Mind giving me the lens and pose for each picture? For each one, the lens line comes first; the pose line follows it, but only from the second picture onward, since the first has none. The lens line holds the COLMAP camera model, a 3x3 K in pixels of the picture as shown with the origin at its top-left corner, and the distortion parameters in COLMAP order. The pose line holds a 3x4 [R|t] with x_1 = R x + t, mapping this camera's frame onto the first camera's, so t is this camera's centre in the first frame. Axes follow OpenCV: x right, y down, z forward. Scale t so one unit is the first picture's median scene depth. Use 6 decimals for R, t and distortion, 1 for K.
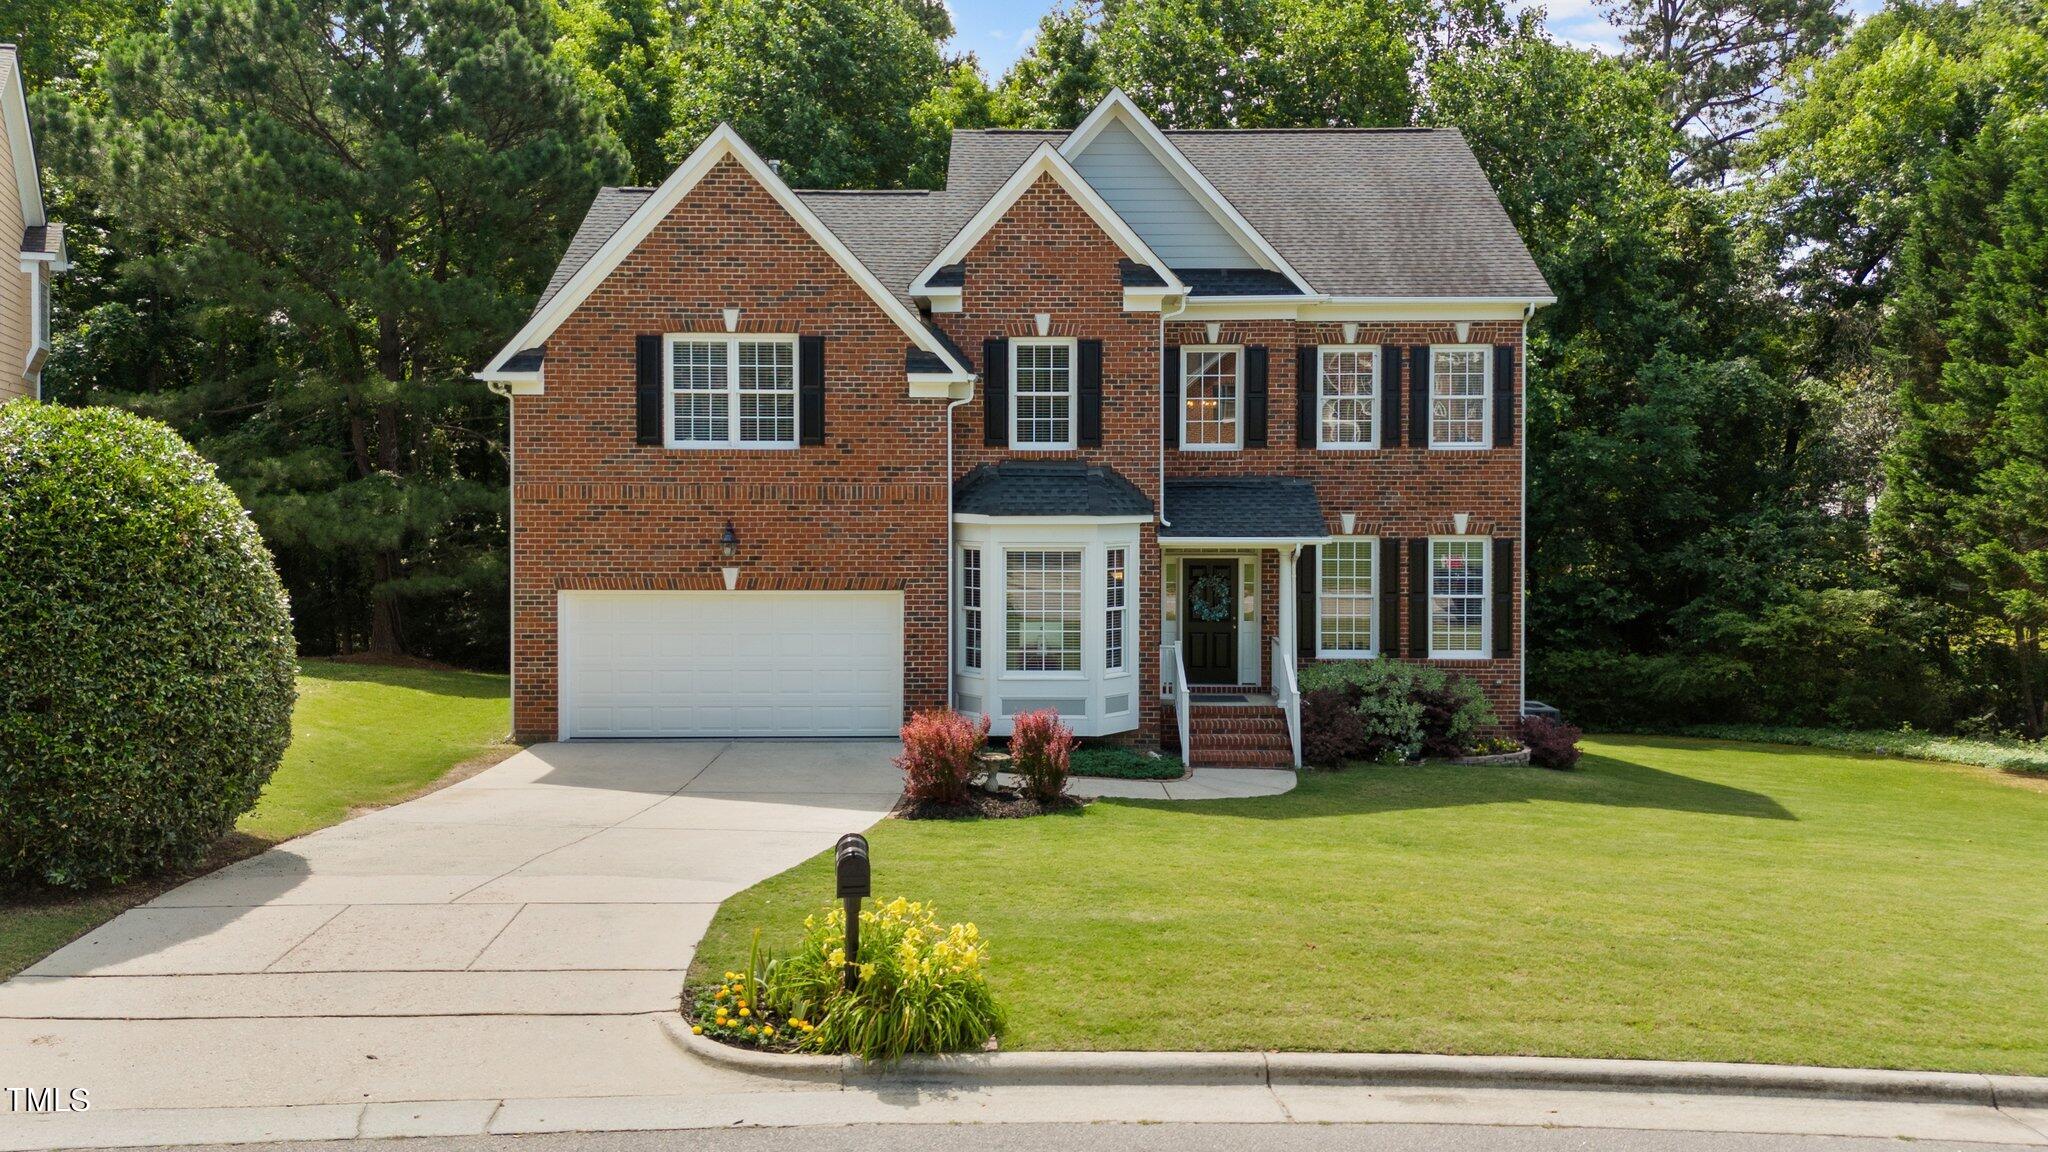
lens RADIAL K [[1523.7, 0, 988.8], [0, 1523.7, 483.5], [0, 0, 1]] dist [0.059039, -0.066150]
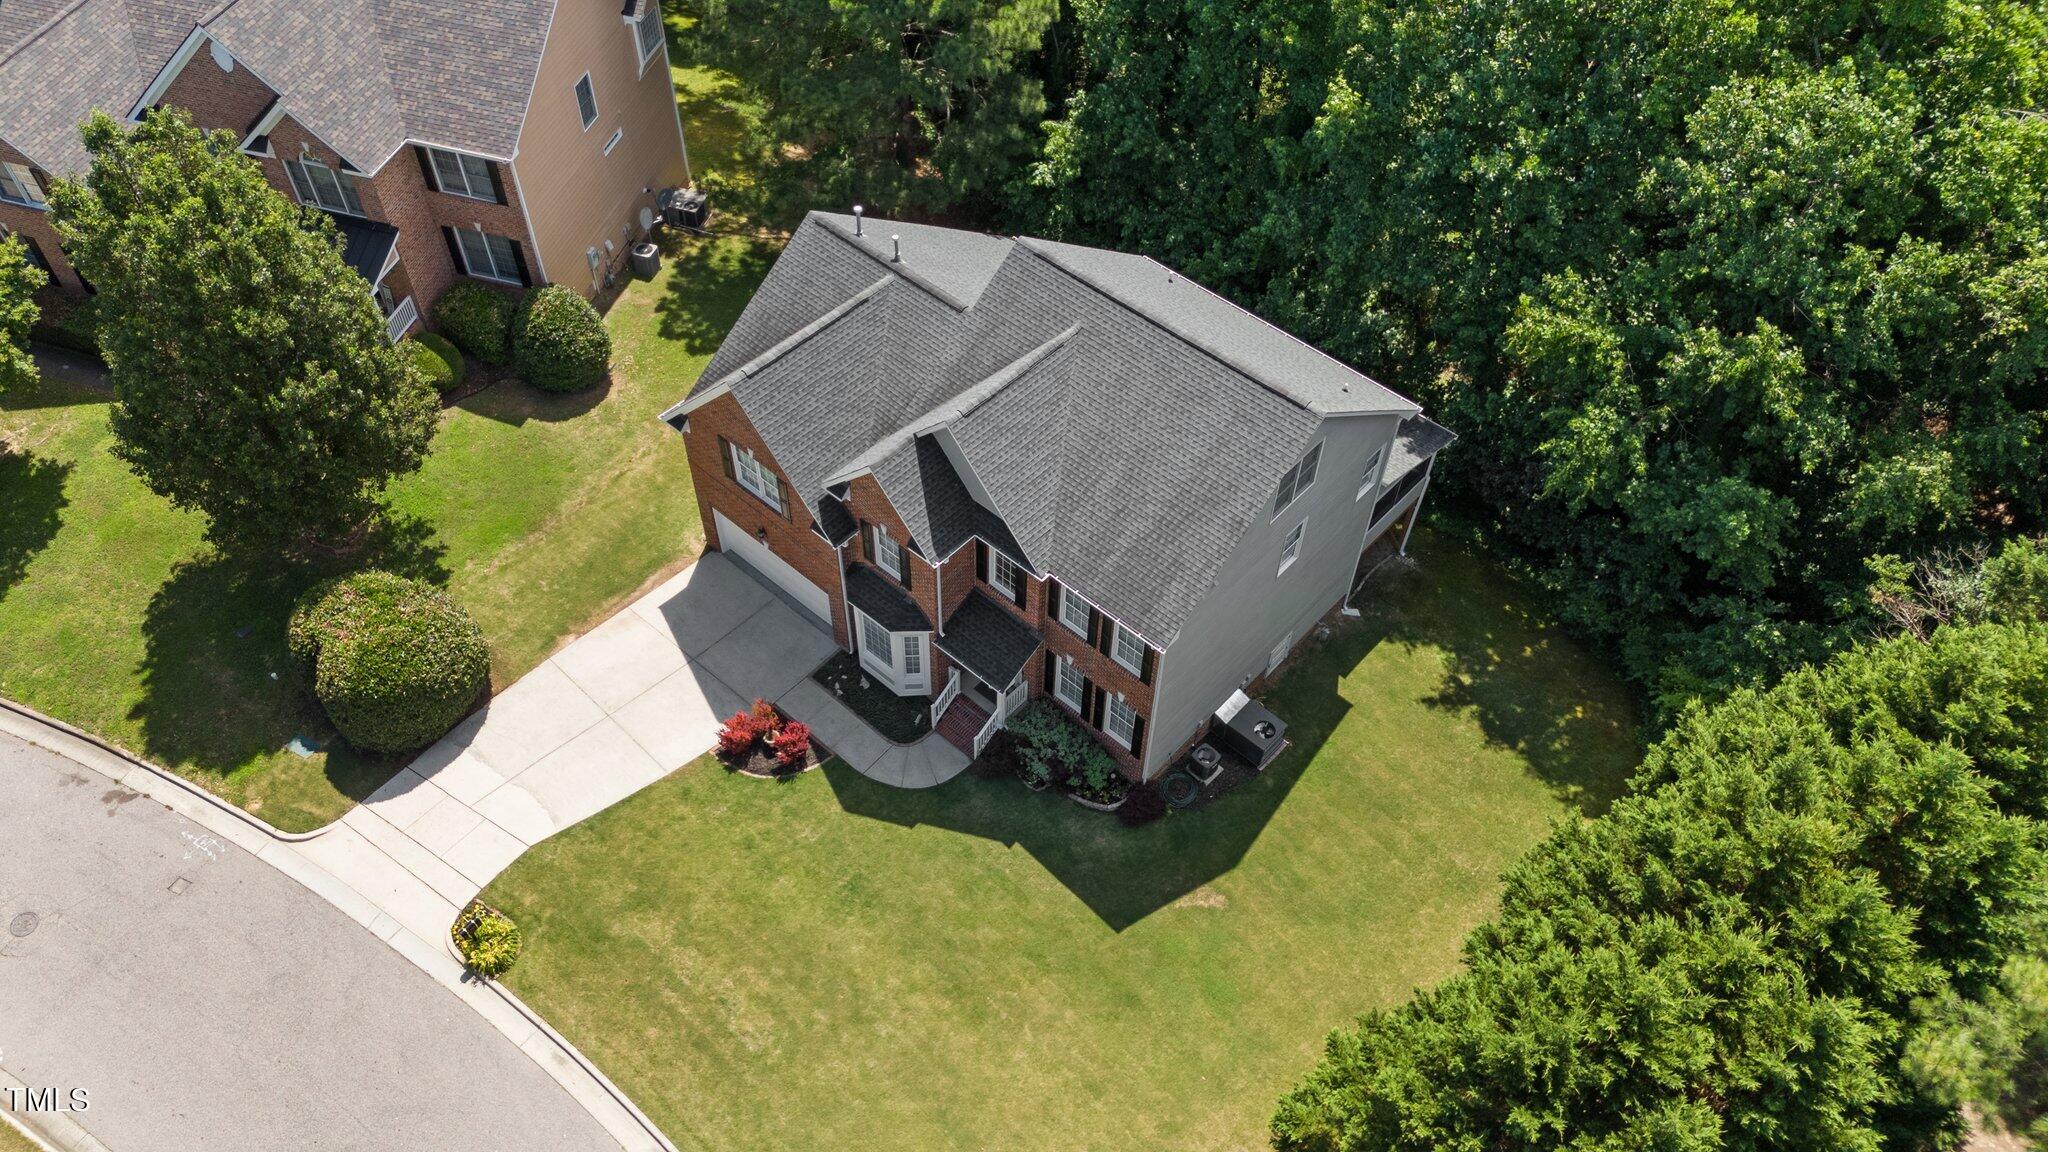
lens RADIAL K [[1523.7, 0, 1028.7], [0, 1523.7, 572.2], [0, 0, 1]] dist [0.059039, -0.066150]
pose [[0.763586, 0.505104, -0.402251, 0.881679], [-0.030888, 0.650823, 0.758601, -1.390042], [0.644967, -0.566832, 0.512561, 0.189795]]
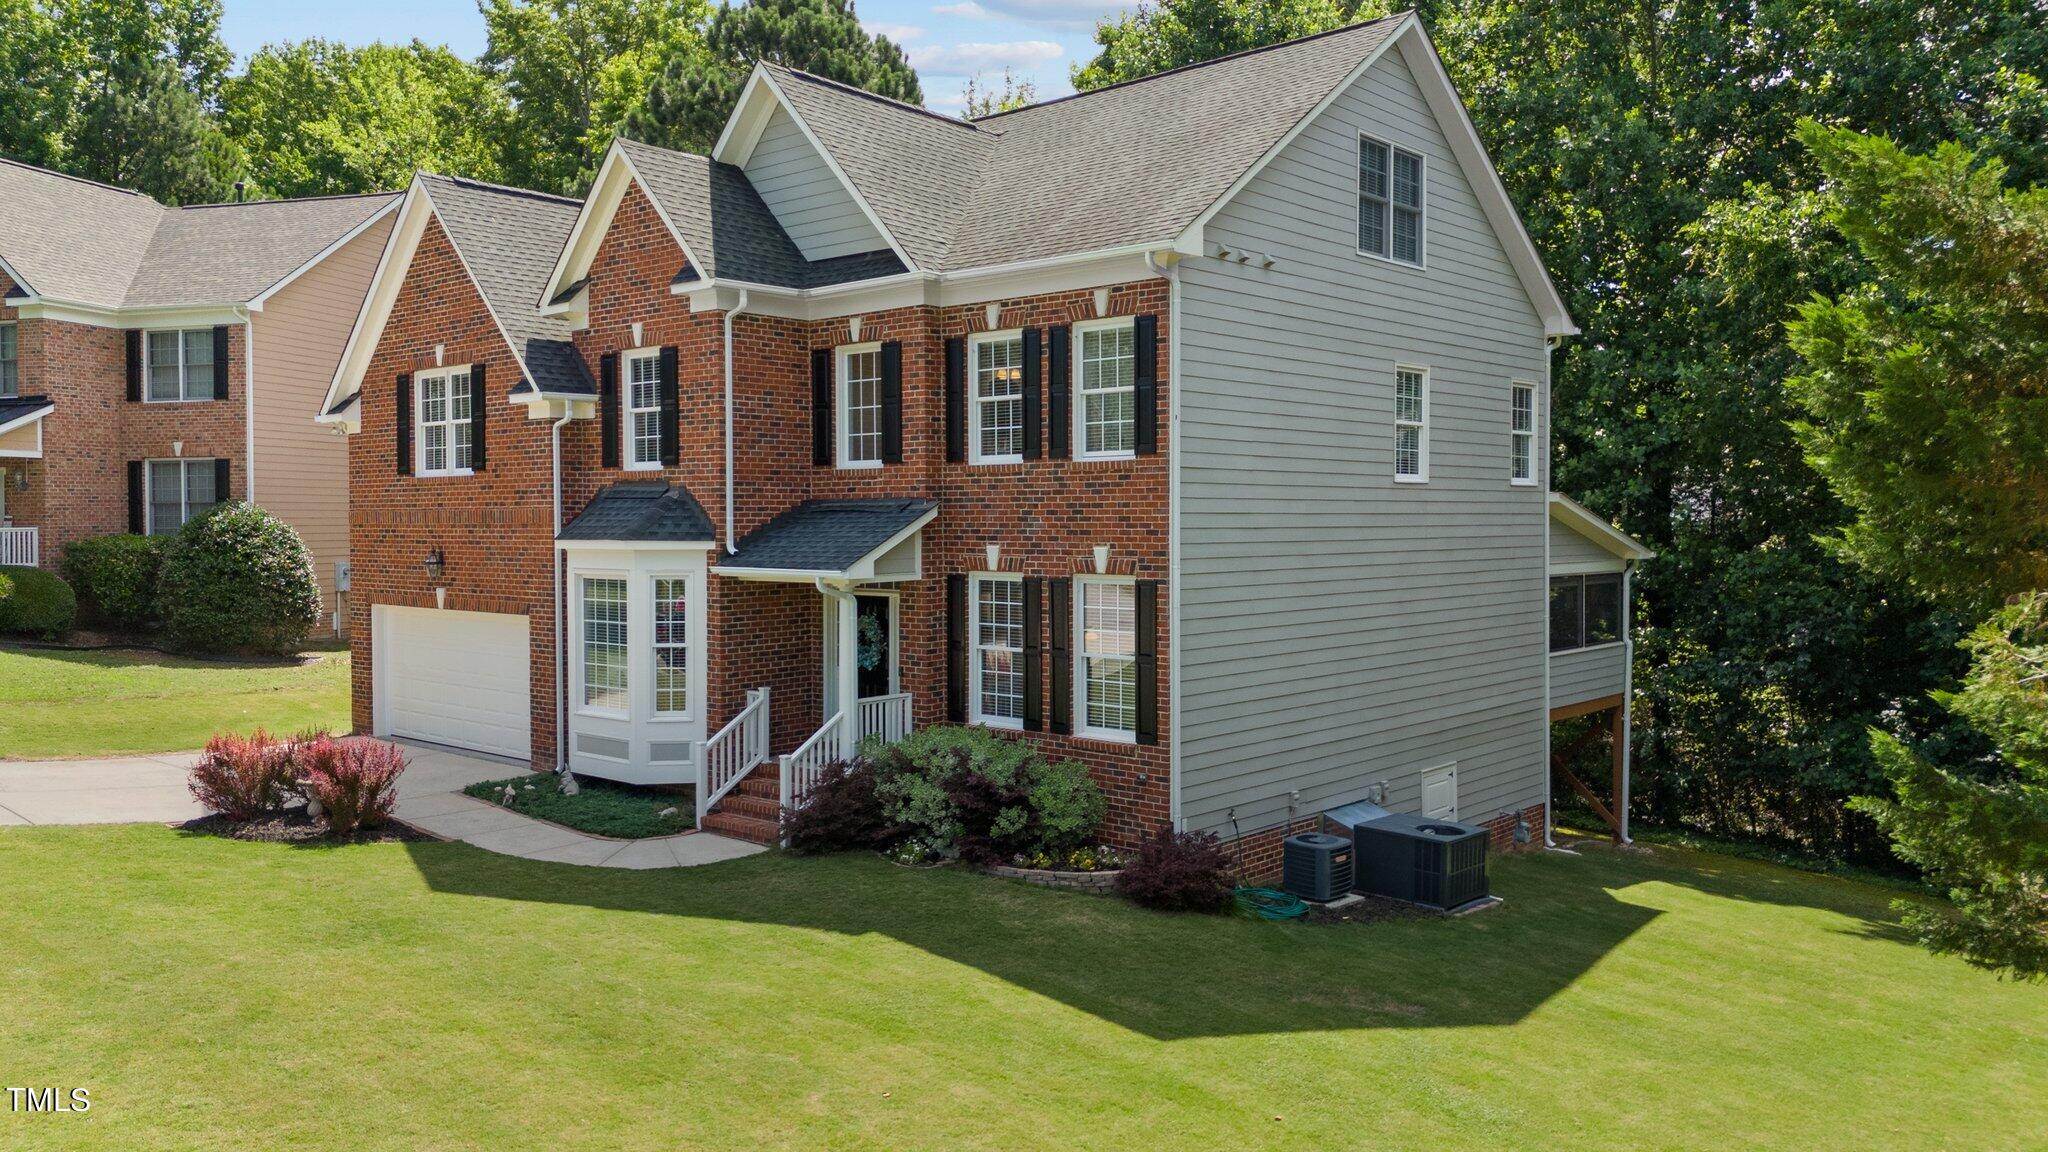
lens RADIAL K [[1523.7, 0, 1031.9], [0, 1523.7, 544.2], [0, 0, 1]] dist [0.059039, -0.066150]
pose [[0.764721, 0.007945, -0.644312, 0.816633], [-0.005598, 0.999968, 0.005686, 0.016011], [0.644337, -0.000742, 0.764742, 0.442170]]
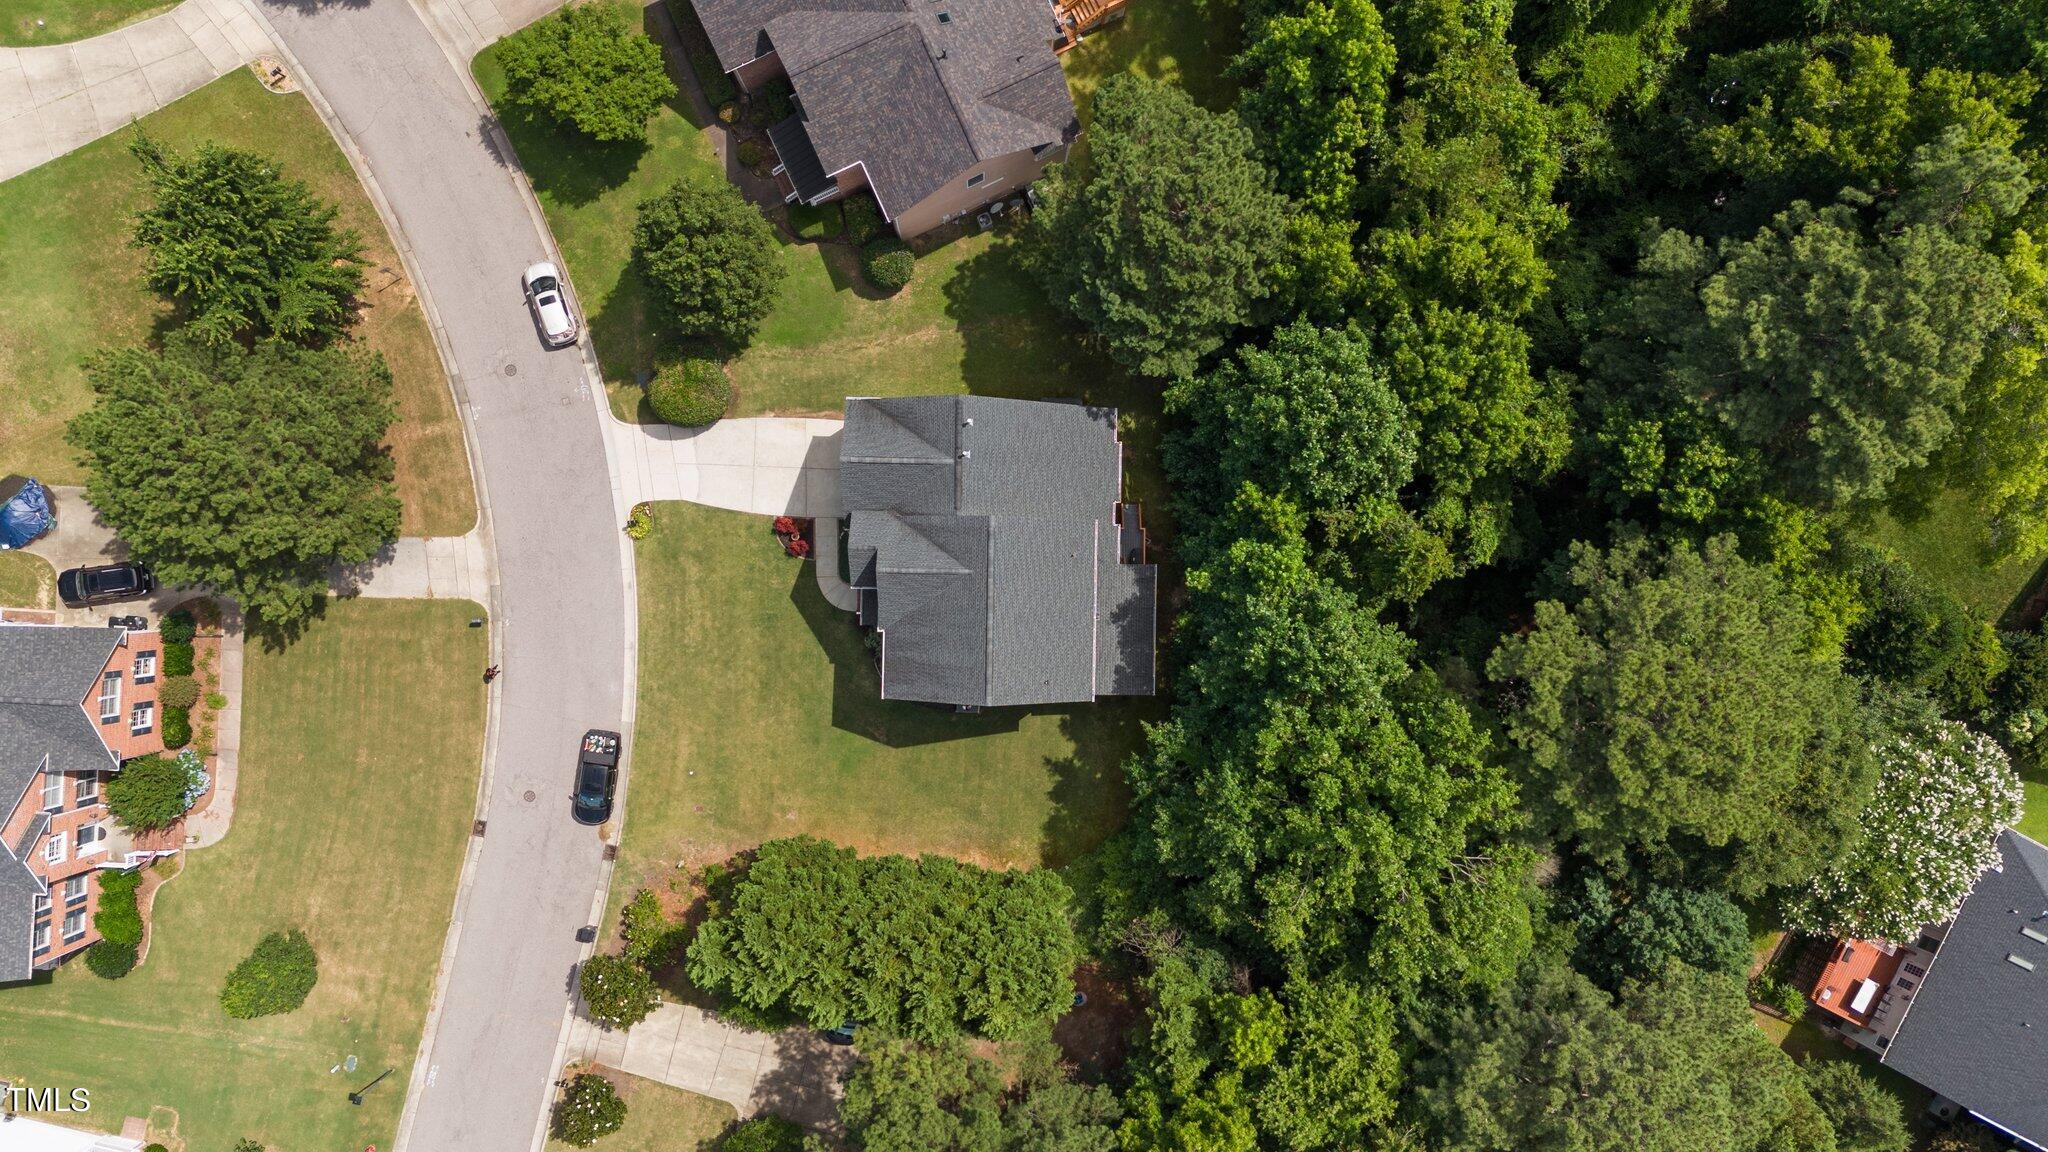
lens RADIAL K [[1523.7, 0, 1028.4], [0, 1523.7, 584.7], [0, 0, 1]] dist [0.059039, -0.066150]
pose [[0.007607, 0.999925, 0.009564, 0.091001], [-0.042010, -0.009236, 0.999075, -3.719238], [0.999088, -0.008001, 0.041936, 1.247328]]
